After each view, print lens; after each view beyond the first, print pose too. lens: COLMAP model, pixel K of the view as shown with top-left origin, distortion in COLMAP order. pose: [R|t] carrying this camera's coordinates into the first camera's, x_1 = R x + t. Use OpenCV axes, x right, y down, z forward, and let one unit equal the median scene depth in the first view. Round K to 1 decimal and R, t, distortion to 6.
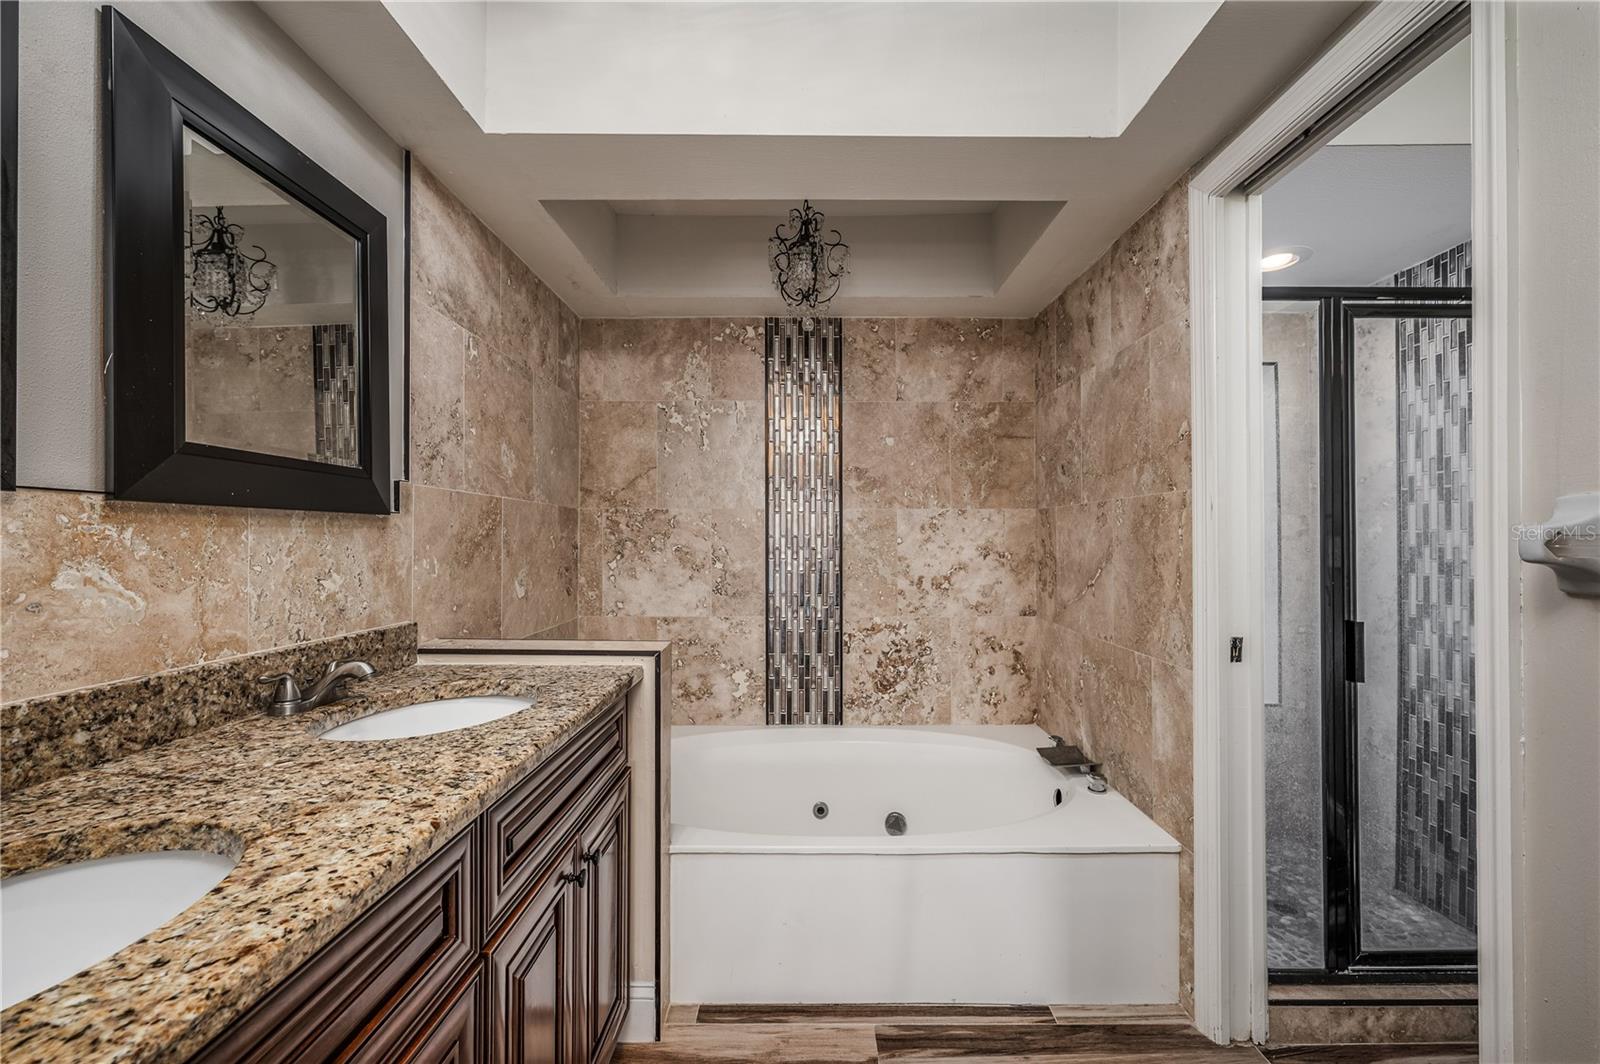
lens RADIAL K [[647.5, 0, 813.6], [0, 647.5, 535.3], [0, 0, 1]] dist [-0.001200, 0.000223]
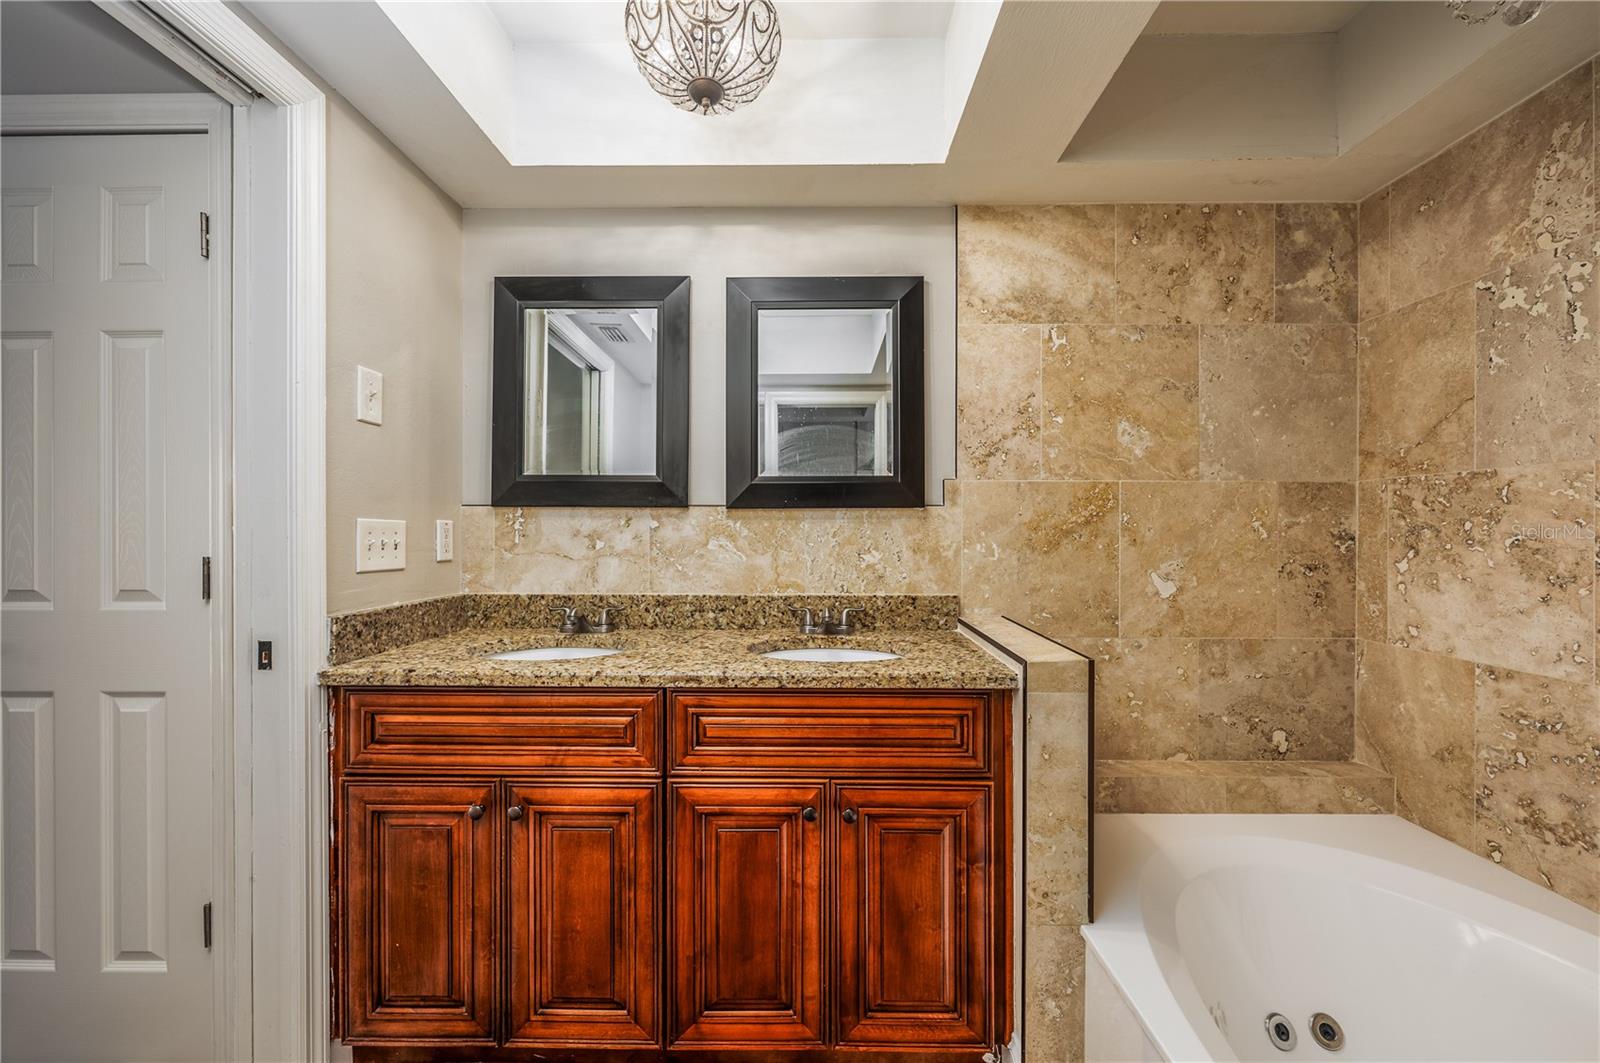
lens RADIAL K [[647.5, 0, 814.1], [0, 647.5, 535.4], [0, 0, 1]] dist [-0.001200, 0.000223]
pose [[-0.035638, 0.005600, -0.999349, 0.344388], [0.007381, 0.999959, 0.005341, 0.008072], [0.999338, -0.007186, -0.035678, 0.447946]]
